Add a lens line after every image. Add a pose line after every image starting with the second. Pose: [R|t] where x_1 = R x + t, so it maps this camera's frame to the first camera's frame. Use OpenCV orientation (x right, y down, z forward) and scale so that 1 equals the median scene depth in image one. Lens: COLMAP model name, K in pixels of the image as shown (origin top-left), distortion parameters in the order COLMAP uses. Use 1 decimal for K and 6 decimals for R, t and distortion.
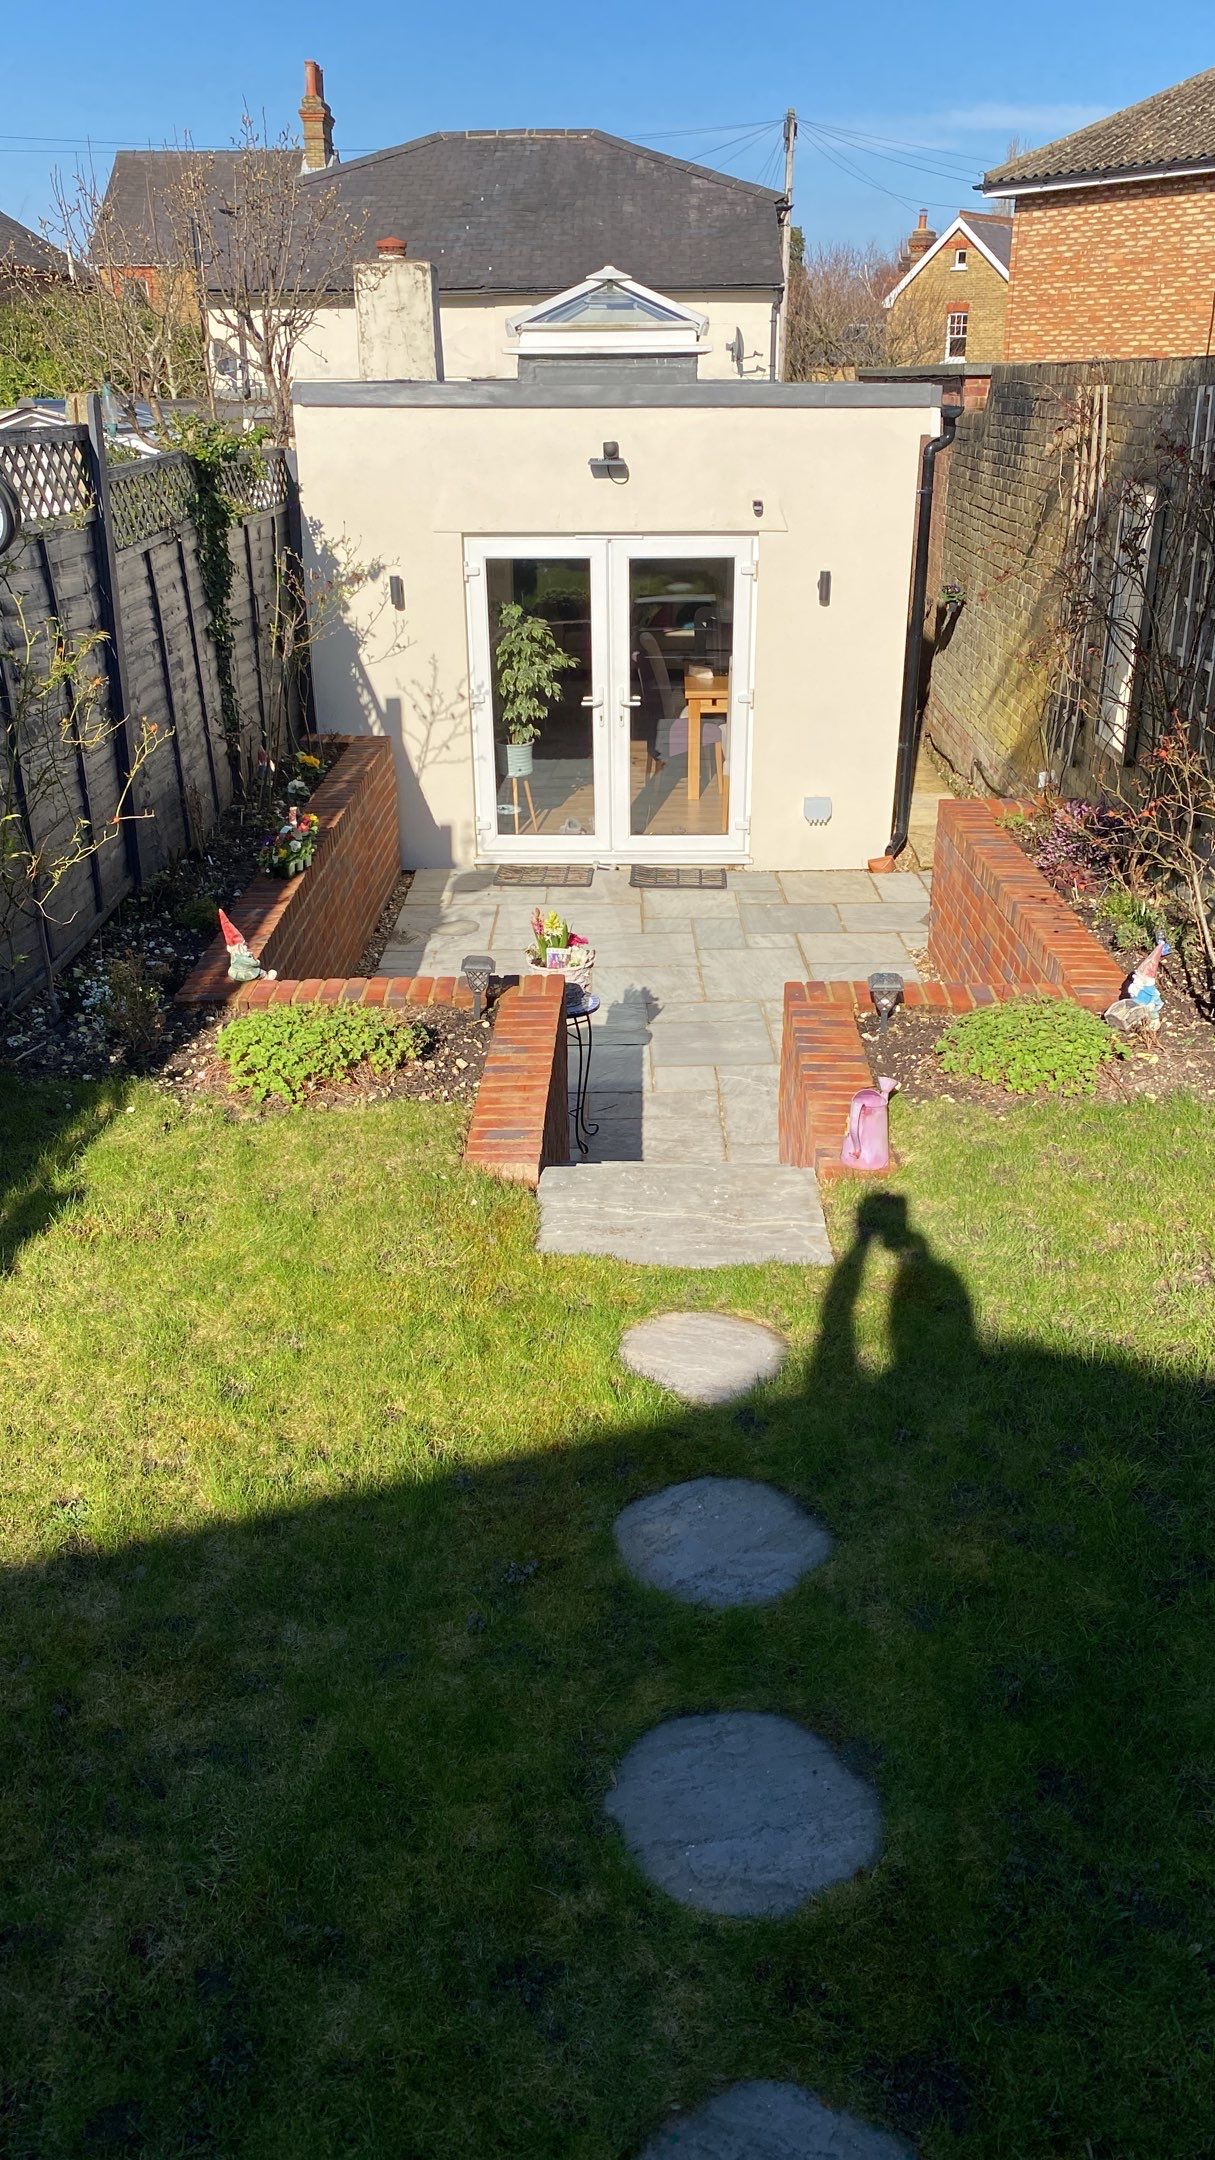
lens RADIAL K [[1621.6, 0, 610.3], [0, 1621.6, 1078.0], [0, 0, 1]] dist [0.072127, -0.107618]
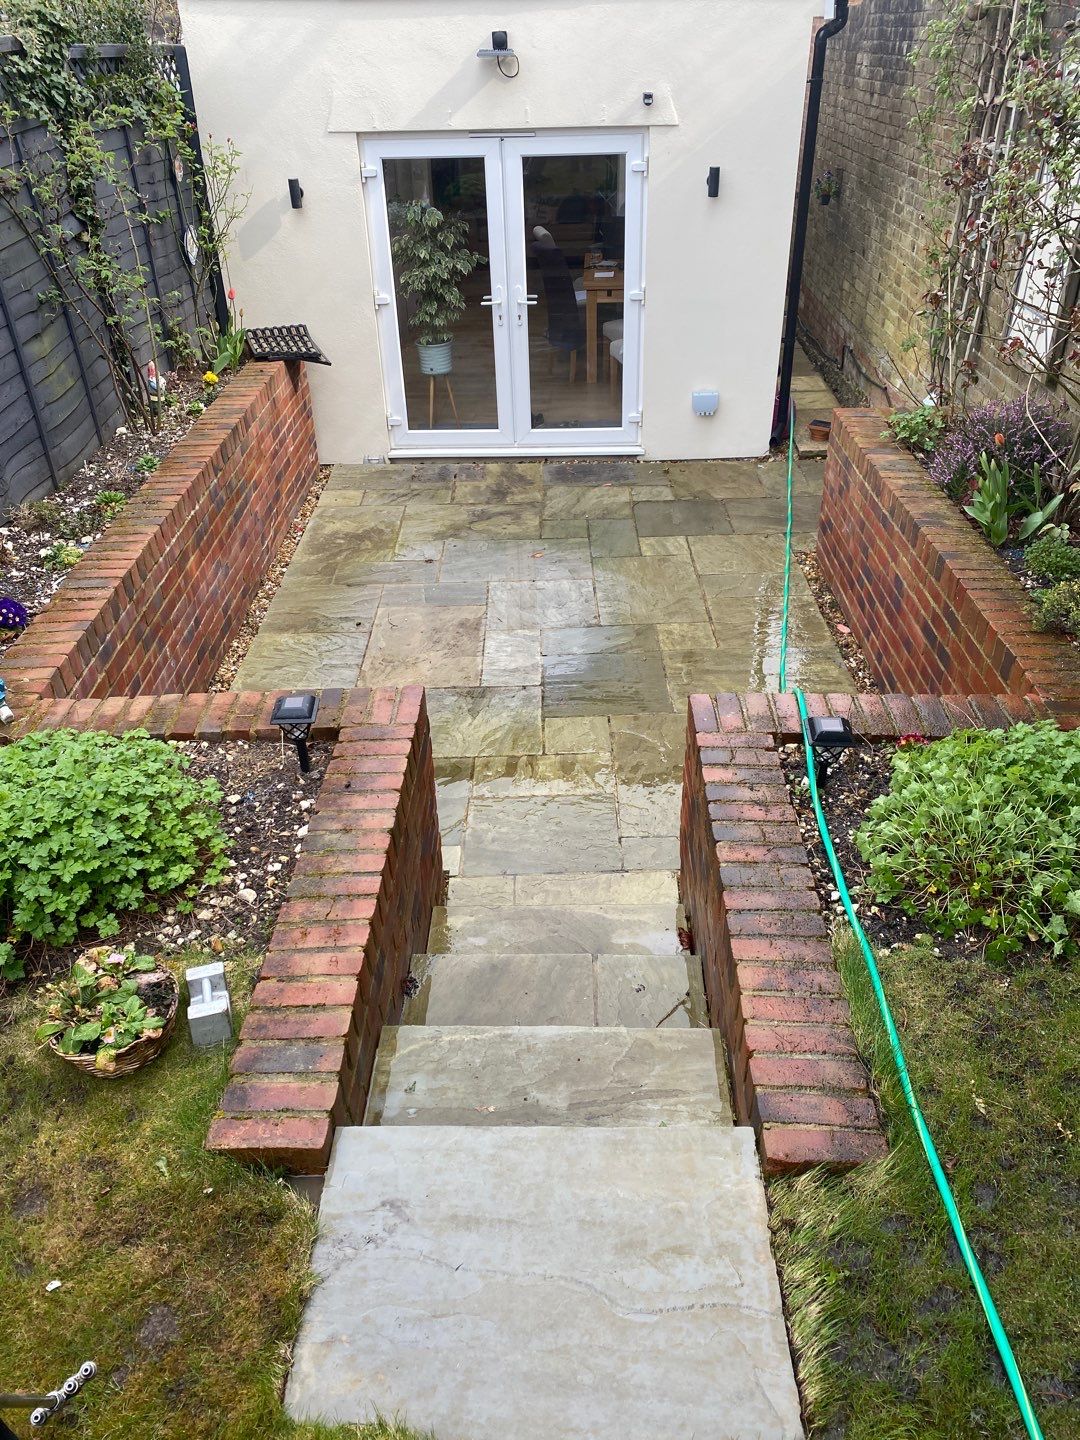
lens RADIAL K [[1130.7, 0, 540.0], [0, 1130.7, 720.0], [0, 0, 1]] dist [0.014427, 0.002711]
pose [[0.999831, -0.017585, -0.005362, 0.022945], [0.018187, 0.988695, 0.148832, -0.084998], [0.002684, -0.148905, 0.988848, 0.277084]]
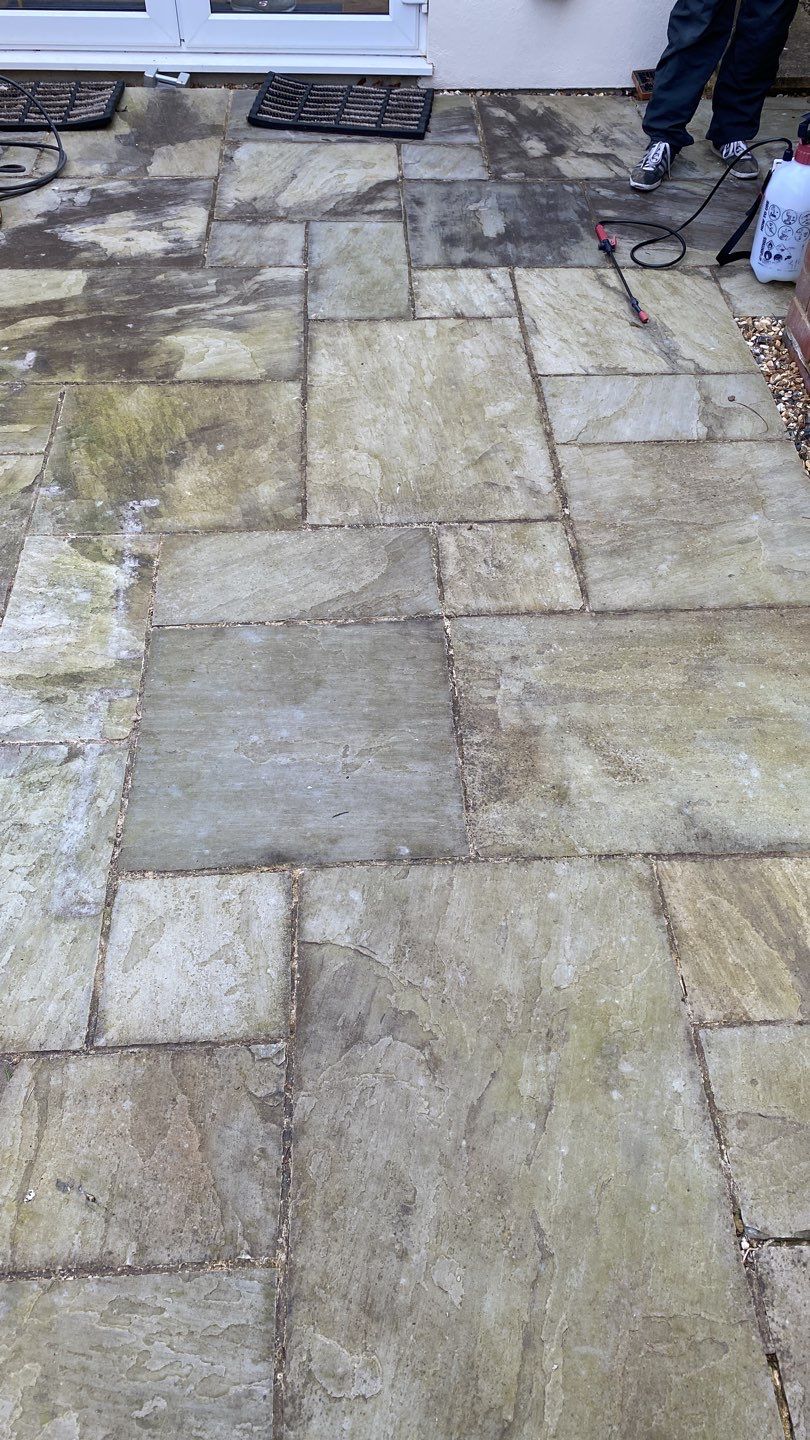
lens RADIAL K [[1132.5, 0, 404.2], [0, 1132.5, 686.7], [0, 0, 1]] dist [0.083983, -0.127707]
pose [[0.998375, -0.022430, 0.052386, 0.063869], [-0.000410, 0.916428, 0.400201, -0.116874], [-0.056984, -0.399572, 0.914929, 0.664706]]
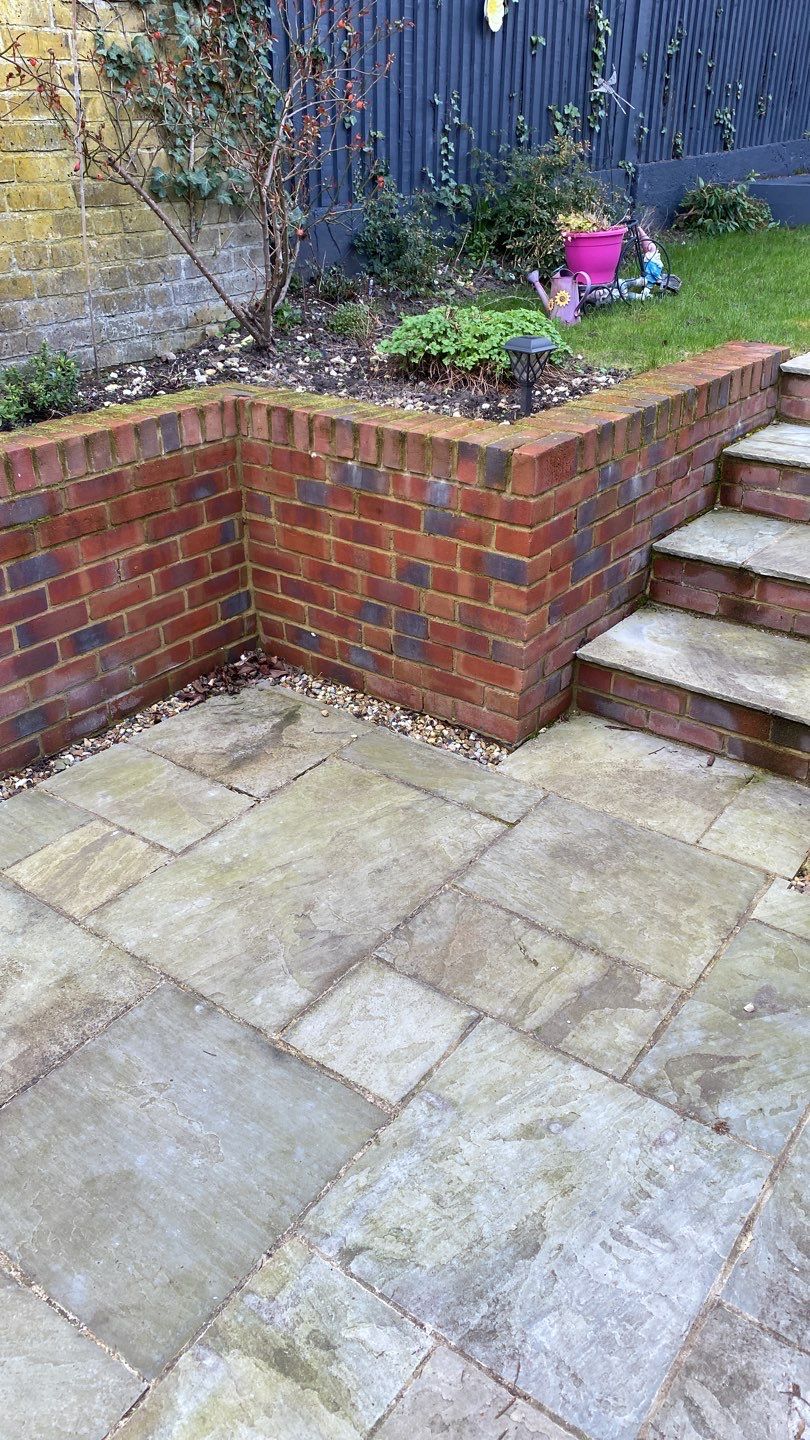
lens RADIAL K [[1062.0, 0, 409.4], [0, 1062.0, 714.4], [0, 0, 1]] dist [0.077385, -0.113588]
pose [[-0.810488, -0.276915, 0.516166, -0.069171], [0.243592, 0.642046, 0.726938, -0.209512], [-0.532703, 0.714909, -0.452916, 0.880830]]
